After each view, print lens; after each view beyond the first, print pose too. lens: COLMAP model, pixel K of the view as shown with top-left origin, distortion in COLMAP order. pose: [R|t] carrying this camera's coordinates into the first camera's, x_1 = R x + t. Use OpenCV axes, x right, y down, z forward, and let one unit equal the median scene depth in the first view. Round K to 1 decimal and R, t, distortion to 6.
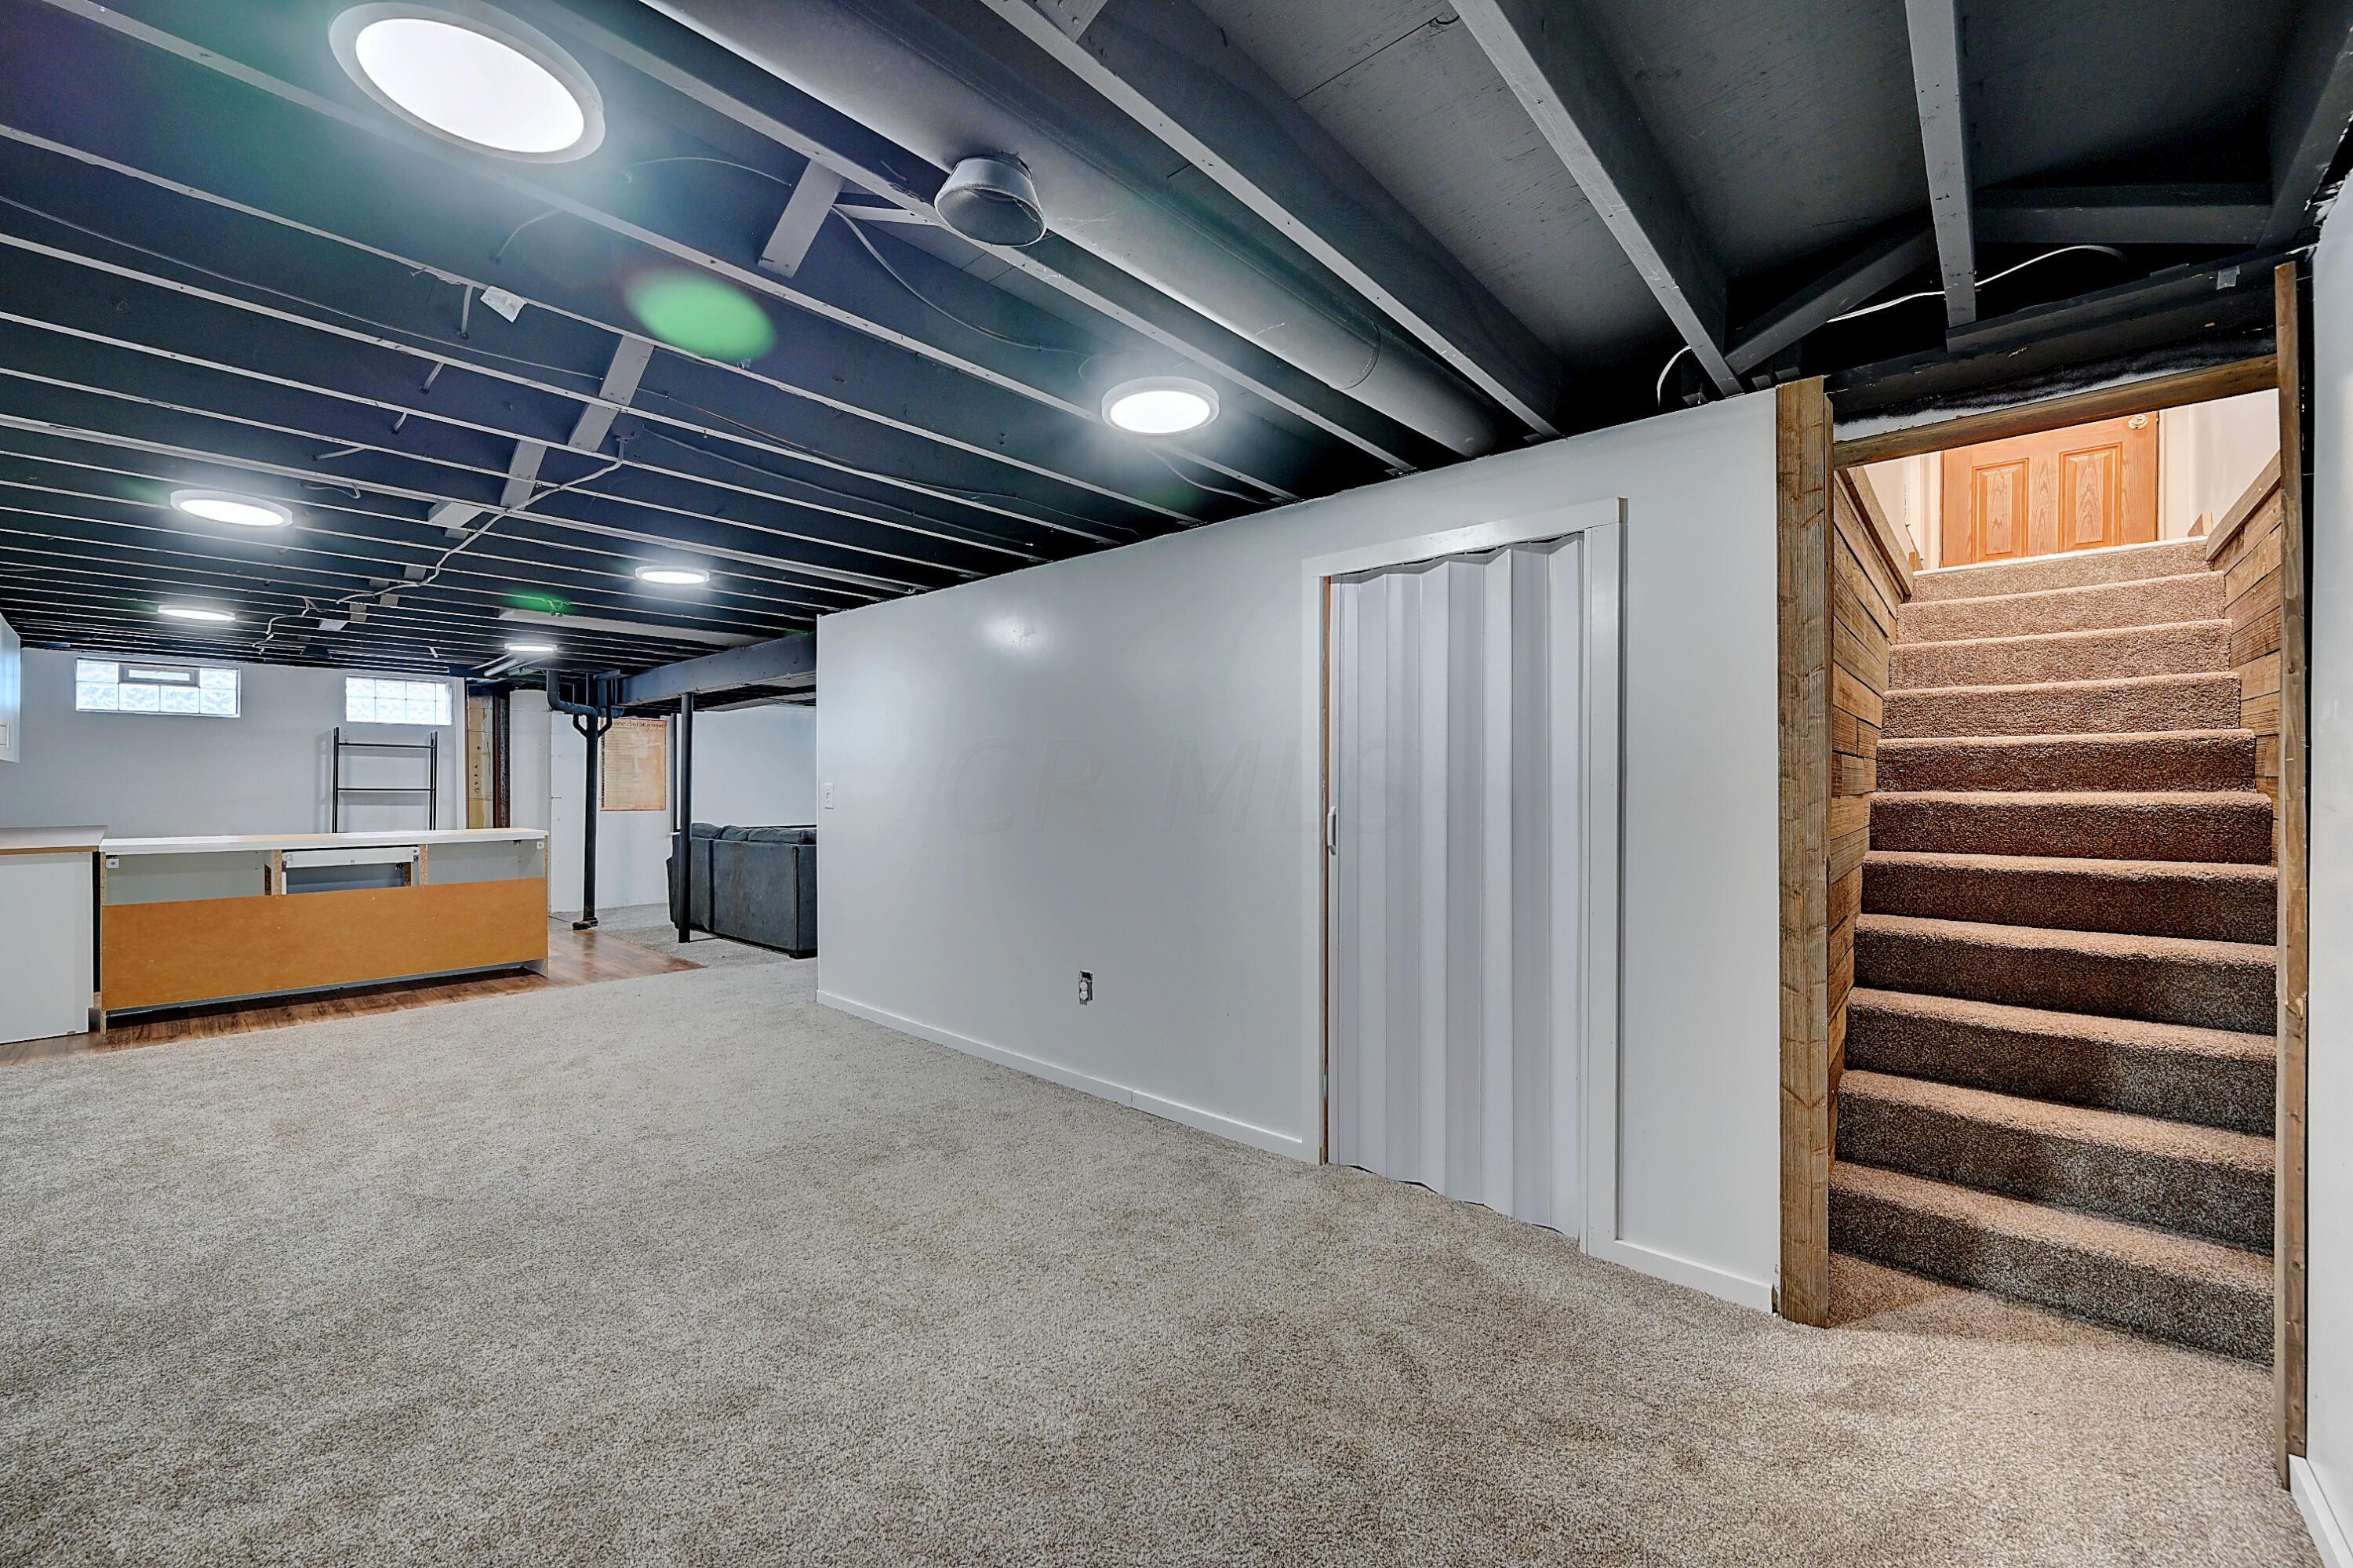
lens RADIAL K [[934.0, 0, 1176.1], [0, 934.0, 785.0], [0, 0, 1]] dist [0.003389, 0.000258]
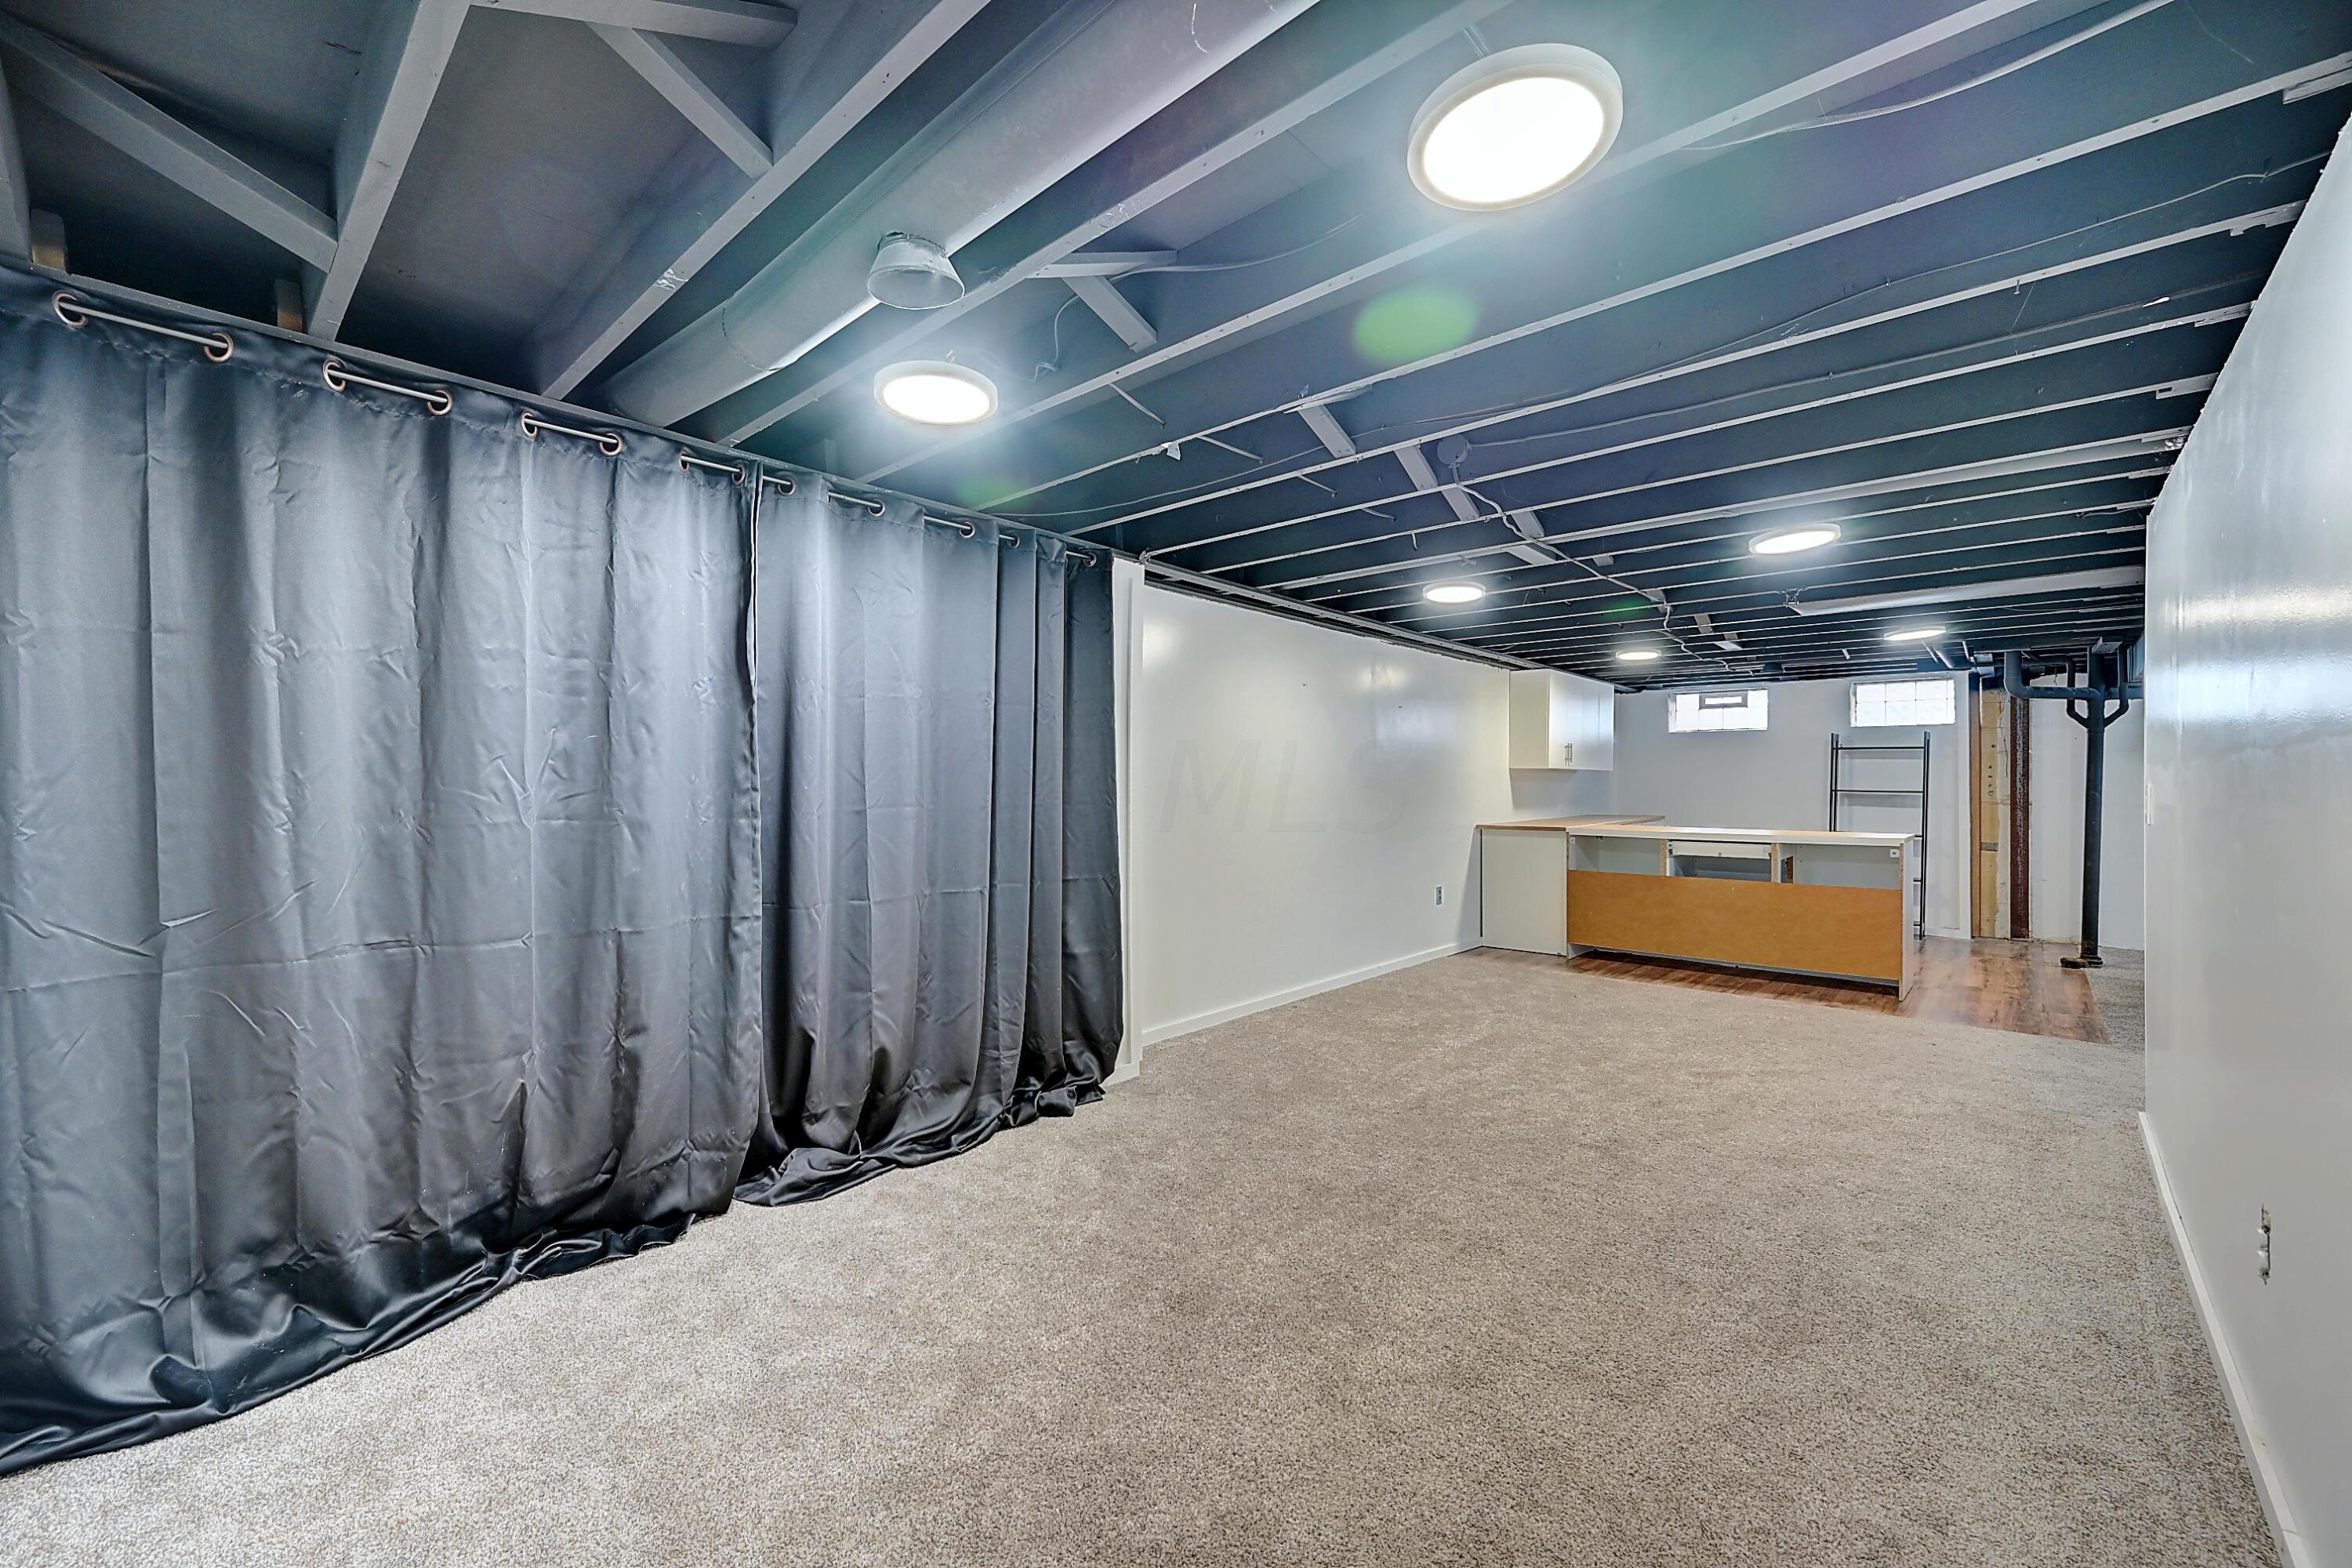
lens RADIAL K [[933.6, 0, 1175.2], [0, 933.6, 783.8], [0, 0, 1]] dist [0.003389, 0.000258]
pose [[-0.008169, -0.001889, -0.999965, 0.201904], [-0.003828, 0.999991, -0.001857, 0.001529], [0.999959, 0.003812, -0.008176, 0.282621]]
